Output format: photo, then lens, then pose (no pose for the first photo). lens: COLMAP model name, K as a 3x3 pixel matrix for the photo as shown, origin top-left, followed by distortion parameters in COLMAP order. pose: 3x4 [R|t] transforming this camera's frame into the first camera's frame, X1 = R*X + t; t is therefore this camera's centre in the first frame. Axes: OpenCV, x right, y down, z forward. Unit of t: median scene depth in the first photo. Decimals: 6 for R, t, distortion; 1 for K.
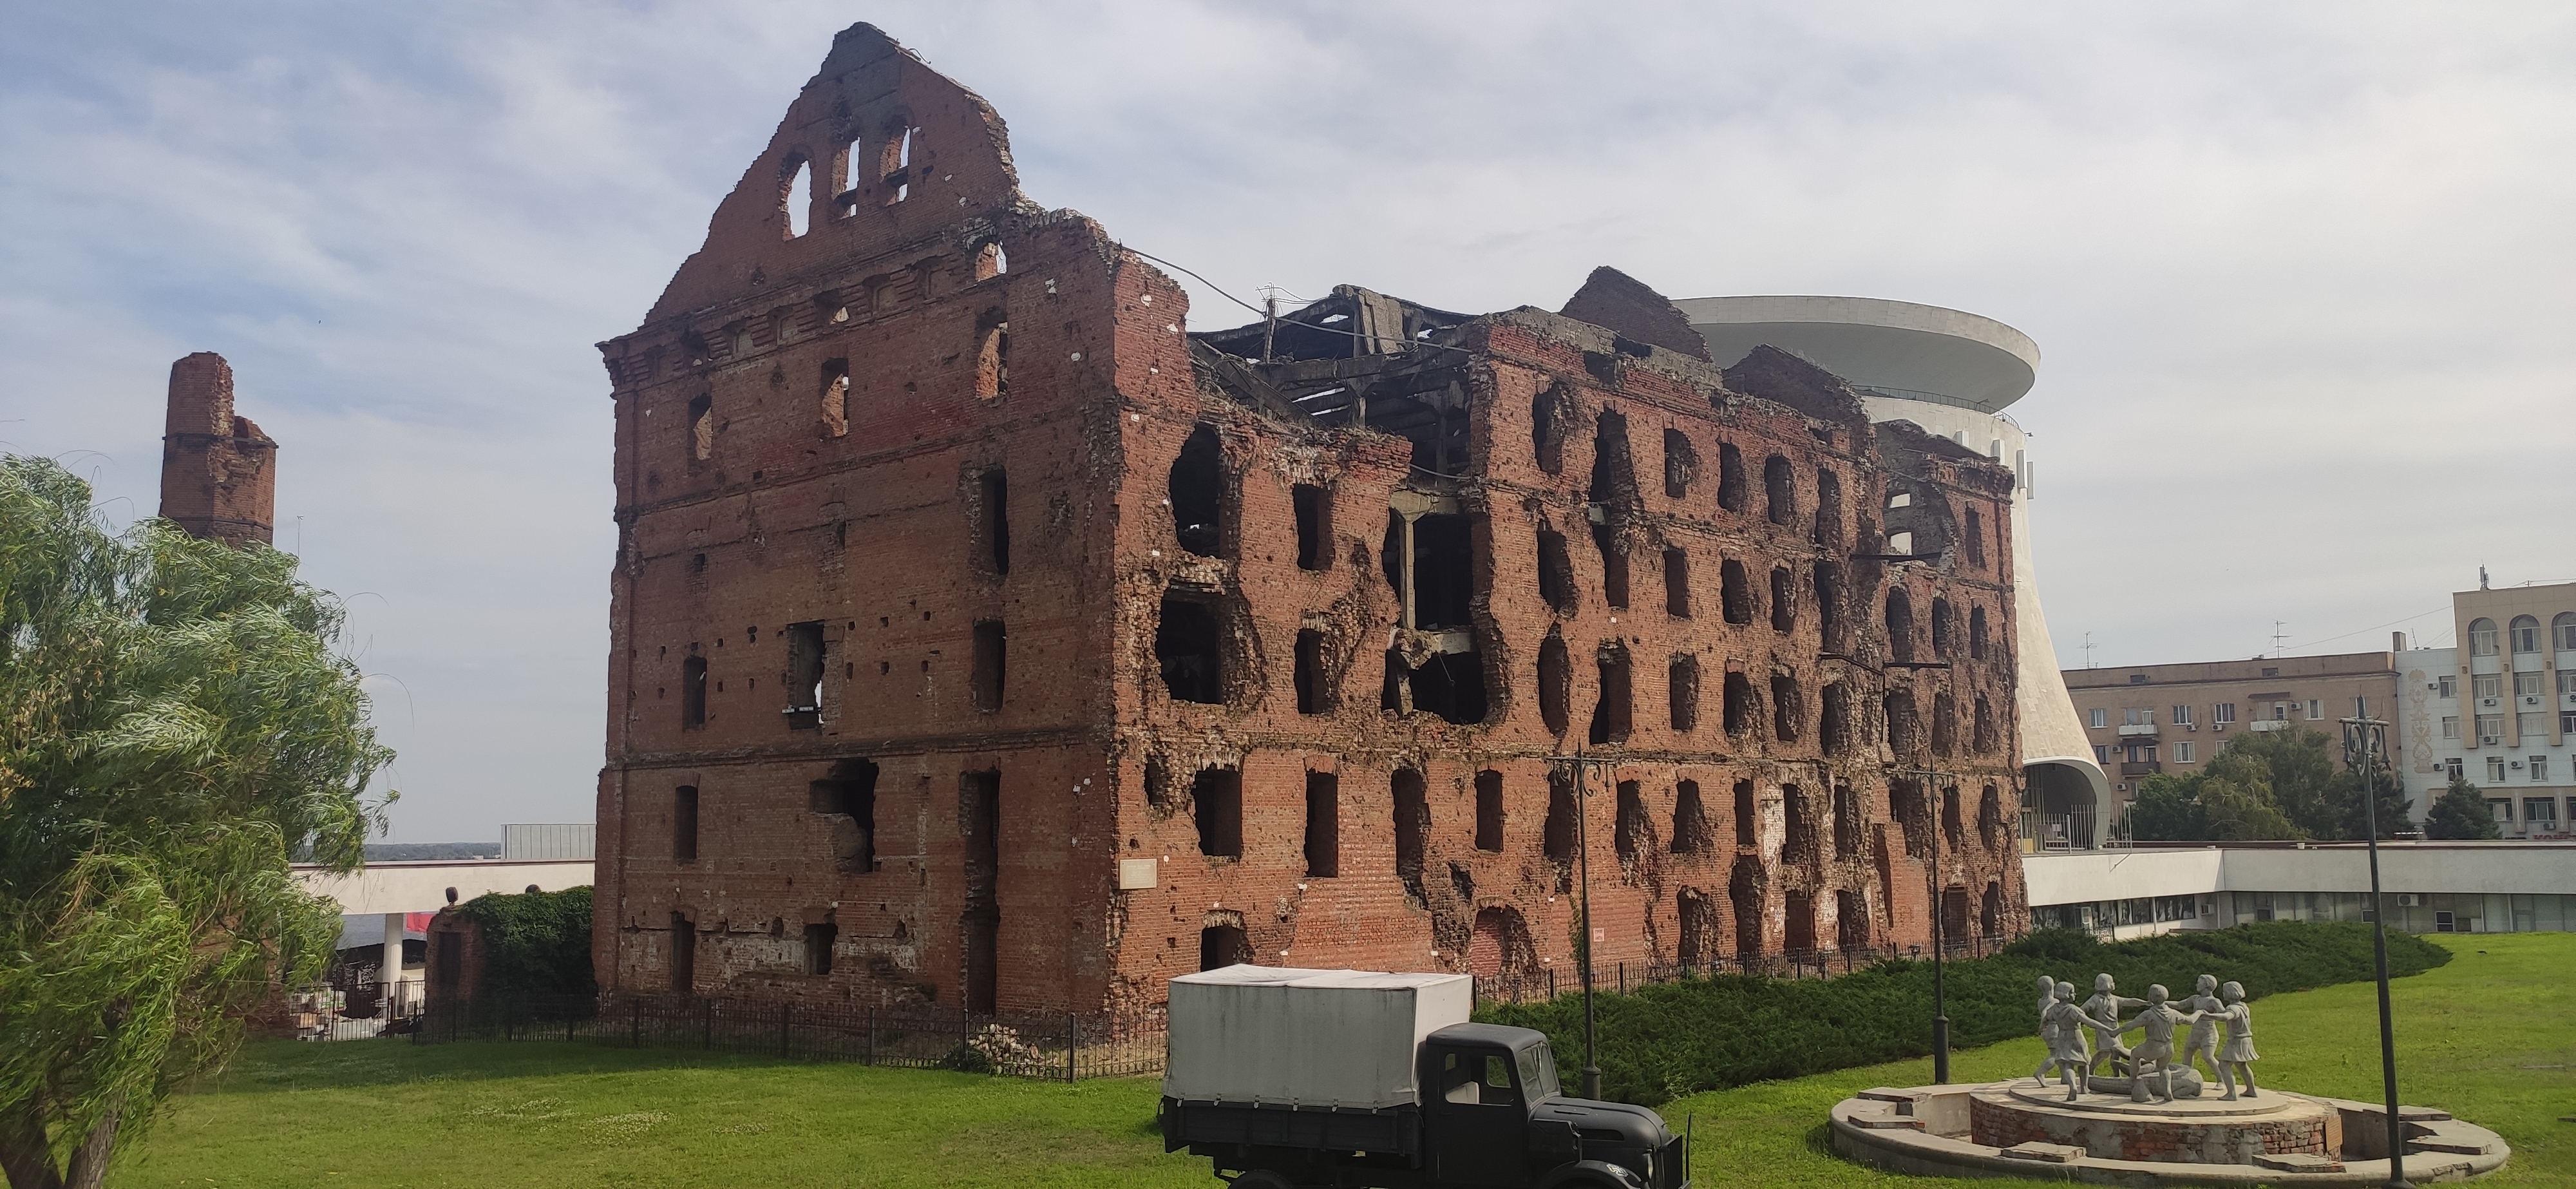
lens RADIAL K [[1933.8, 0, 1297.5], [0, 1933.8, 605.5], [0, 0, 1]] dist [0.078044, -0.123990]
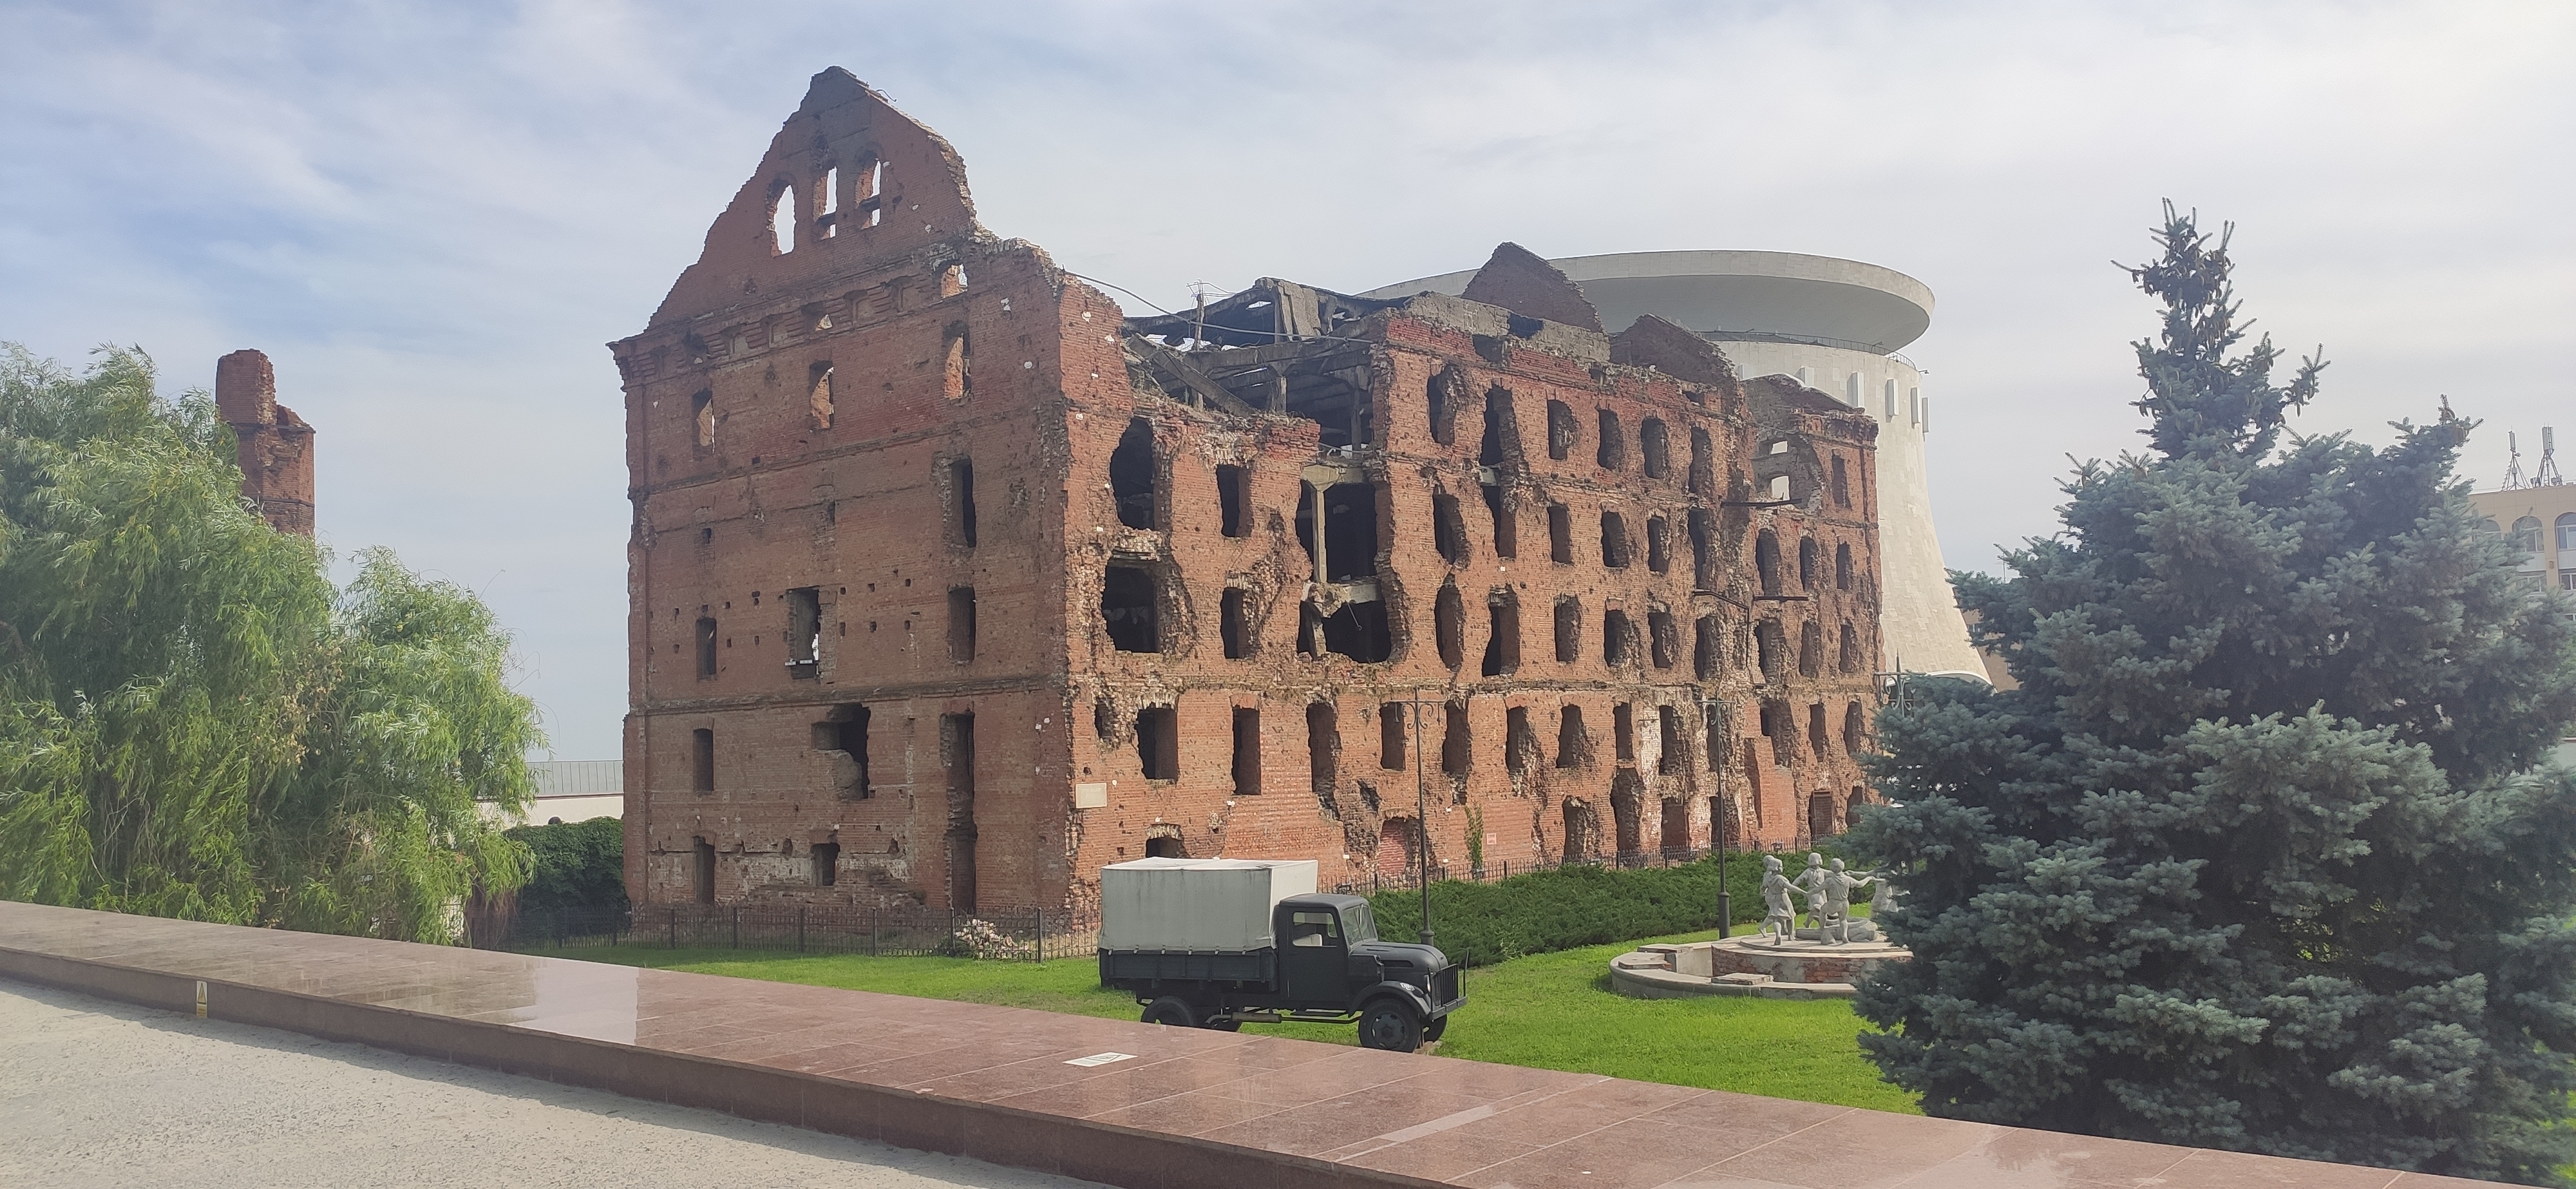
lens RADIAL K [[1928.7, 0, 1302.5], [0, 1928.7, 627.0], [0, 0, 1]] dist [0.087877, -0.142101]
pose [[0.999625, -0.019751, 0.018993, 0.023402], [0.018750, 0.998496, 0.051513, -0.021370], [-0.019982, -0.051137, 0.998492, -0.164209]]
